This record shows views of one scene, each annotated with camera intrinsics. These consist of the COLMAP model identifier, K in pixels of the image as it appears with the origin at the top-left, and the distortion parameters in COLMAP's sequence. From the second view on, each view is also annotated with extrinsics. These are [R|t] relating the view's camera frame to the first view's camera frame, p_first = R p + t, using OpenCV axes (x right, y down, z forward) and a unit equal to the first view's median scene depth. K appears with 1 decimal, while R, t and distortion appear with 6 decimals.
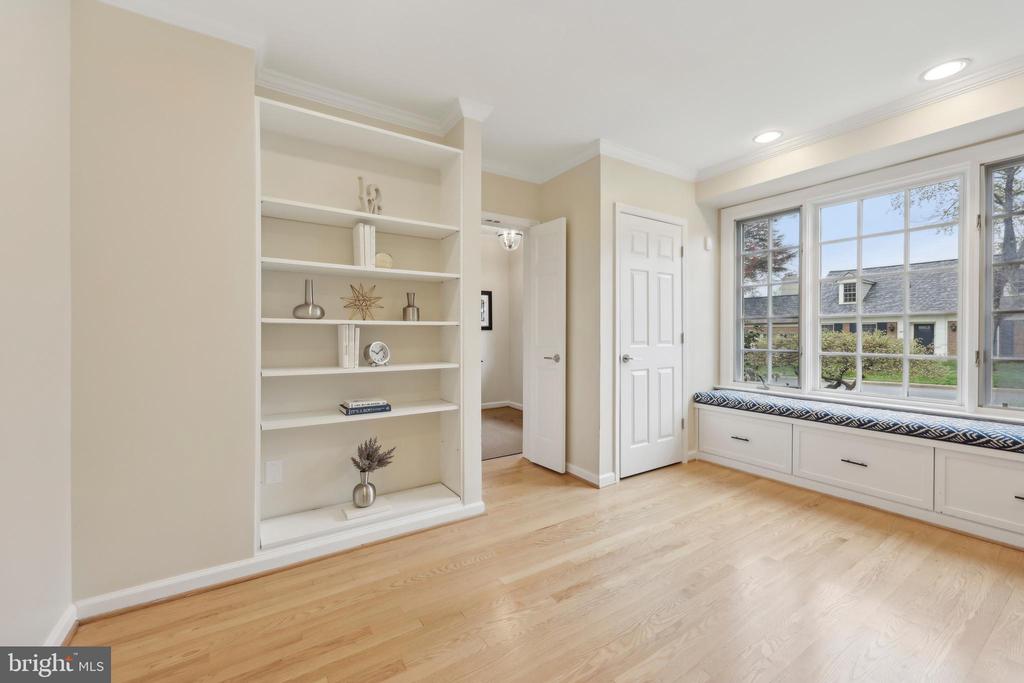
lens RADIAL K [[416.7, 0, 512.1], [0, 416.7, 338.8], [0, 0, 1]] dist [0.002129, 0.000233]
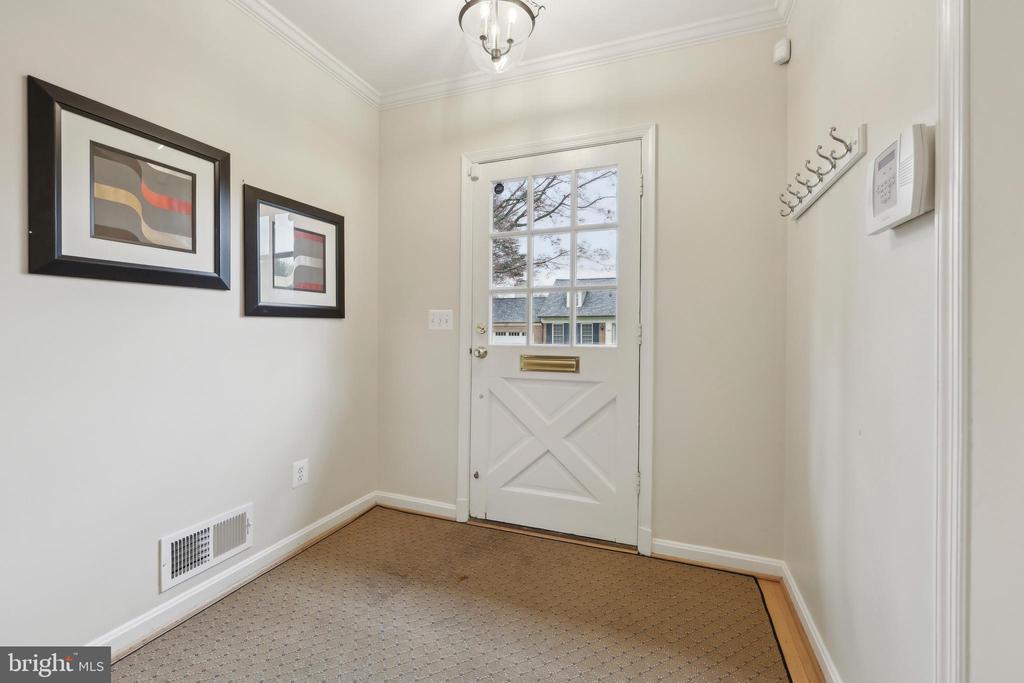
lens RADIAL K [[416.7, 0, 513.2], [0, 416.7, 334.6], [0, 0, 1]] dist [0.002129, 0.000233]
pose [[0.809151, 0.001266, 0.587600, -0.054768], [0.001754, 0.999988, -0.004570, -0.001499], [-0.587598, 0.004728, 0.809139, 0.224562]]
